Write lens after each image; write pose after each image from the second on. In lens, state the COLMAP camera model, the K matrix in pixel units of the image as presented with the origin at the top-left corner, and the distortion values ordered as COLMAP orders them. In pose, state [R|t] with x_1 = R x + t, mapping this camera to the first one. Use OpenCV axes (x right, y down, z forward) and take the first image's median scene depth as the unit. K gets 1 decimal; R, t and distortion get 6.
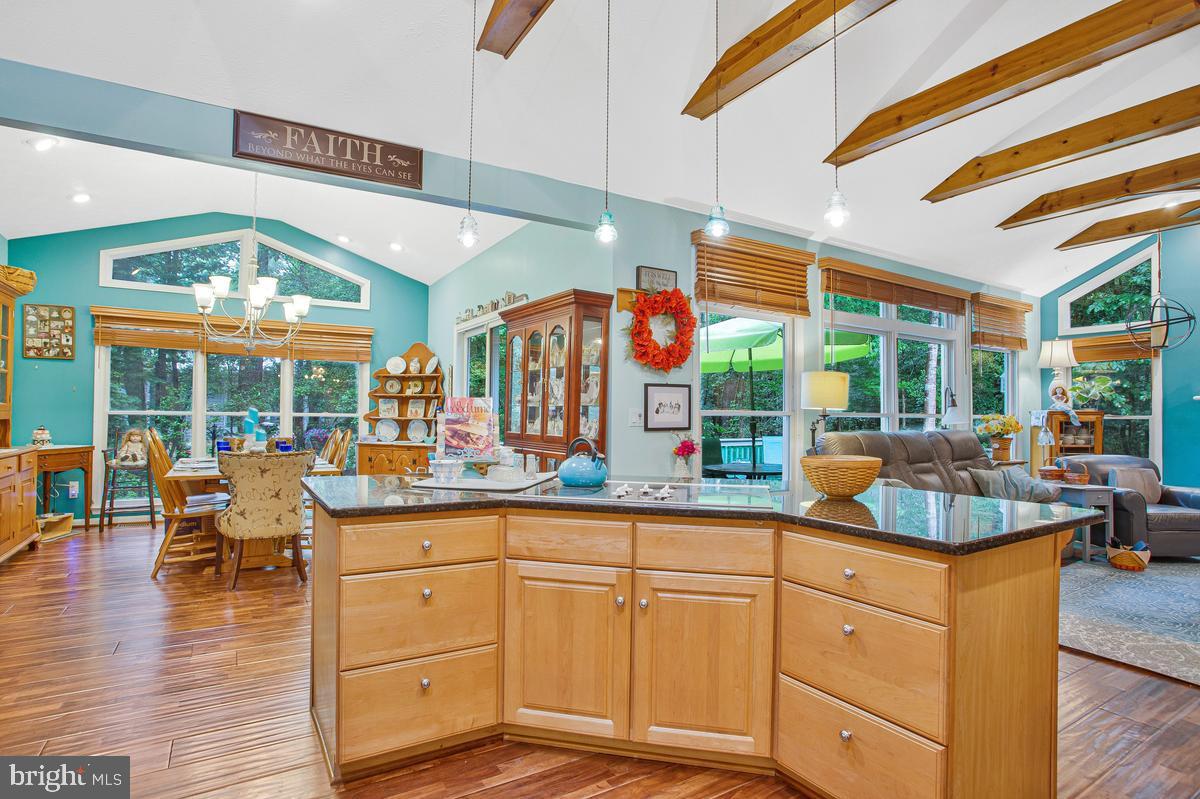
lens RADIAL K [[608.0, 0, 593.8], [0, 608.0, 405.1], [0, 0, 1]] dist [-0.058626, 0.020916]
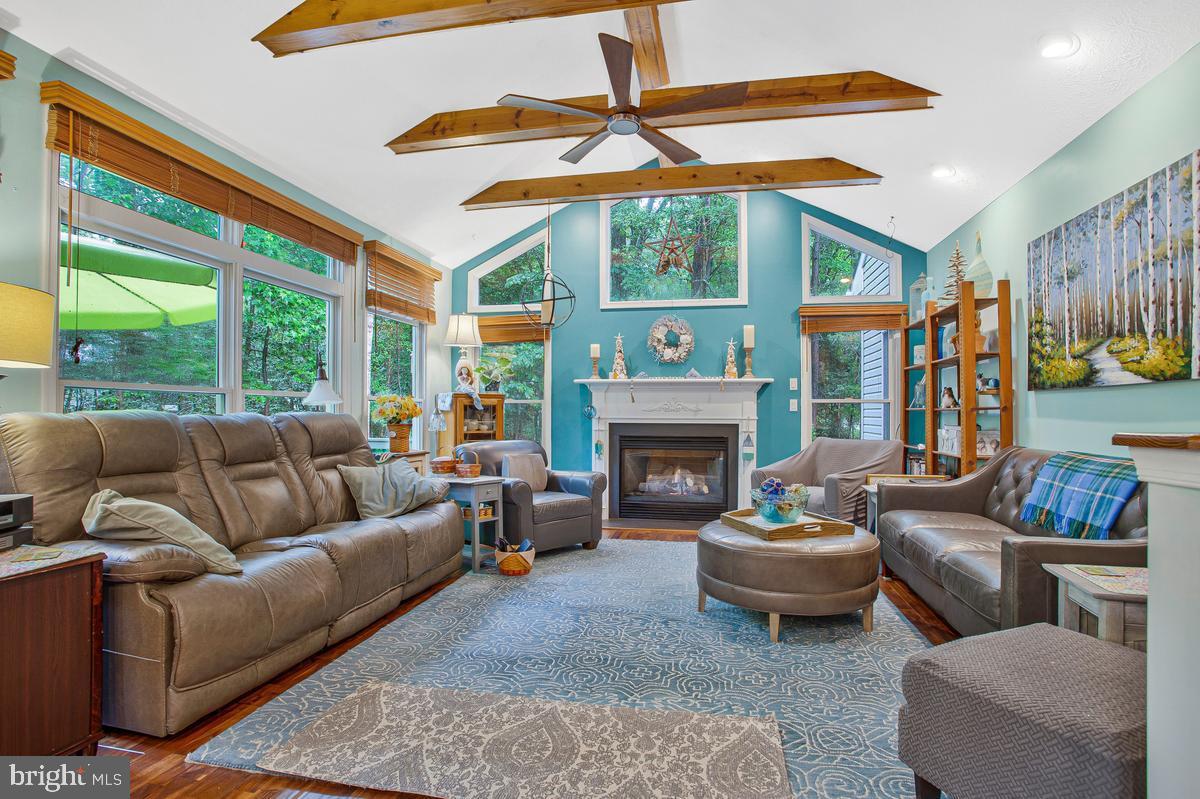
lens RADIAL K [[615.2, 0, 600.0], [0, 615.2, 399.5], [0, 0, 1]] dist [-0.063904, 0.029435]
pose [[0.673885, 0.007848, 0.738794, 0.294726], [-0.006107, 0.999969, -0.005052, 0.027521], [-0.738811, -0.001107, 0.673912, 0.272597]]
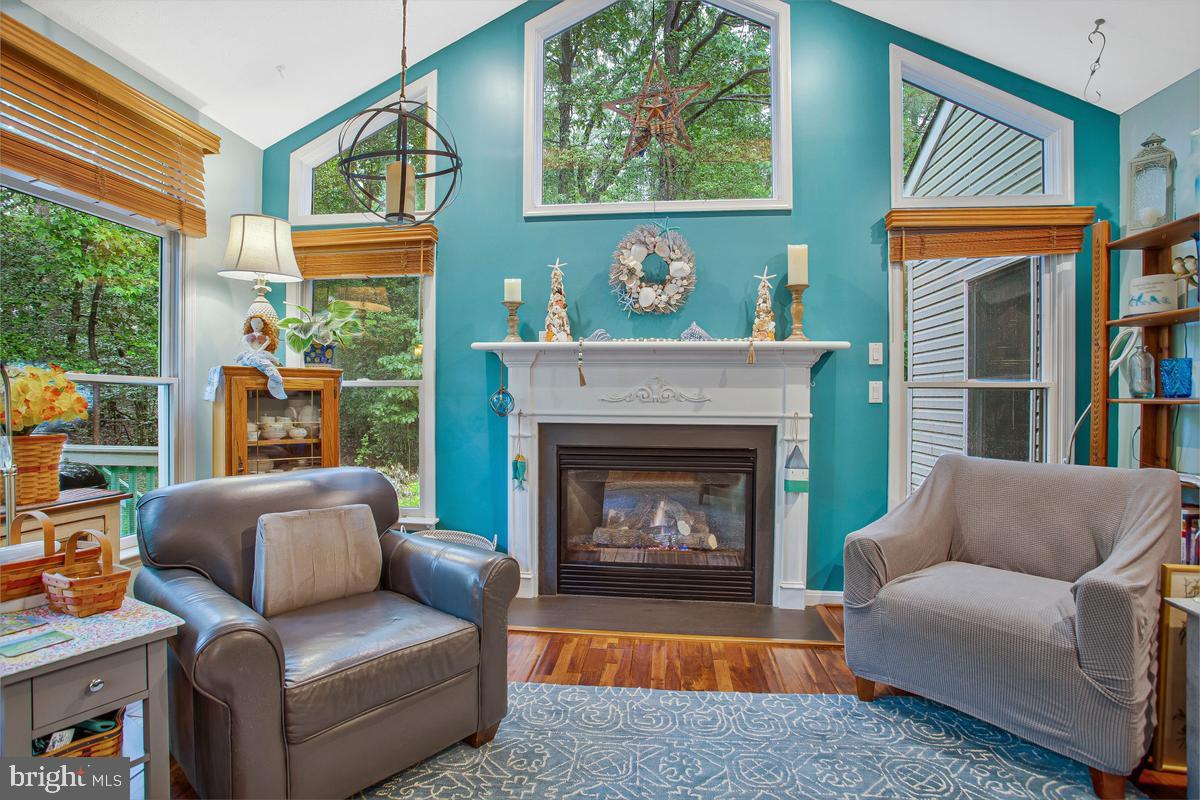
lens RADIAL K [[583.2, 0, 599.2], [0, 583.2, 407.7], [0, 0, 1]] dist [-0.048056, 0.000074]
pose [[0.613270, -0.022323, 0.789558, 0.733566], [-0.009523, 0.999319, 0.035651, 0.027877], [-0.789816, -0.029382, 0.612640, 0.629401]]
